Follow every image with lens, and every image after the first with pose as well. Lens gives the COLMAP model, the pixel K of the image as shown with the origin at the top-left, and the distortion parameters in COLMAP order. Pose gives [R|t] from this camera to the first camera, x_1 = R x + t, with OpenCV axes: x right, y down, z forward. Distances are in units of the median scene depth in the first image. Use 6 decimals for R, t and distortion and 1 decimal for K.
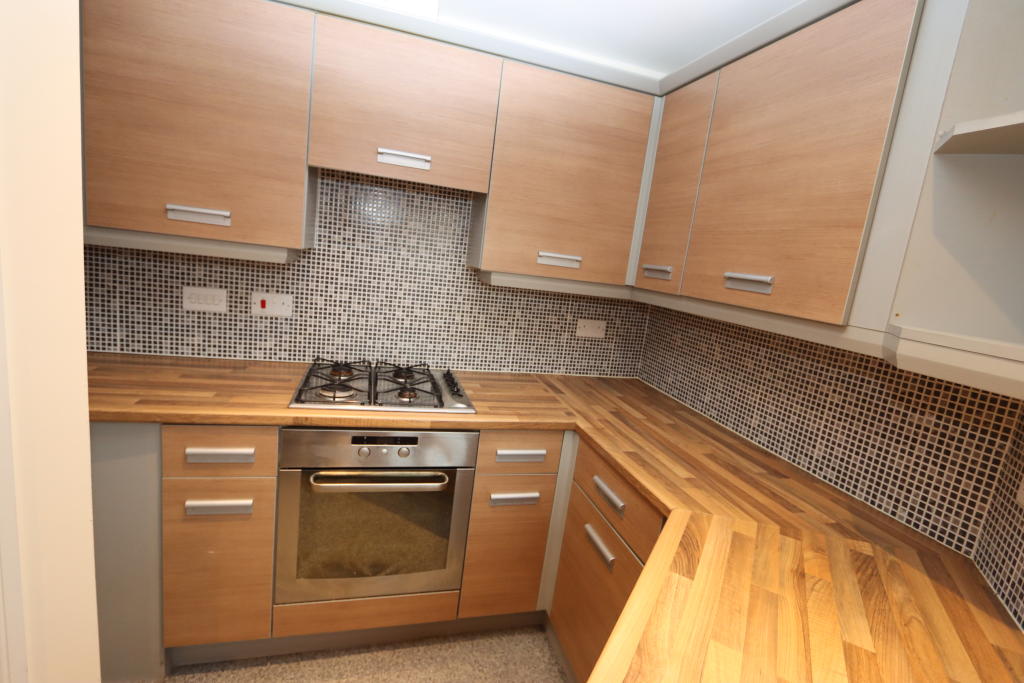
lens RADIAL K [[483.9, 0, 512.0], [0, 483.9, 341.5], [0, 0, 1]] dist [-0.011267, -0.000293]
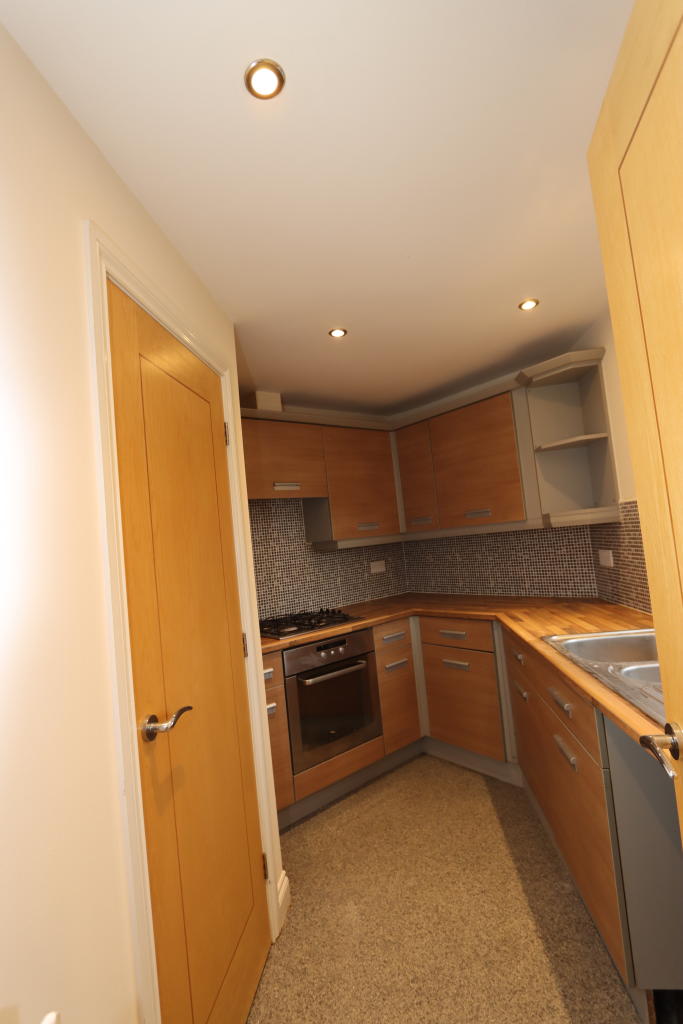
lens RADIAL K [[493.1, 0, 341.5], [0, 493.1, 512.0], [0, 0, 1]] dist [0.000103, -0.000698]
pose [[0.891545, -0.188295, 0.411937, -0.768072], [0.278380, 0.945229, -0.170430, 0.061191], [-0.357284, 0.266621, 0.895132, -0.604267]]
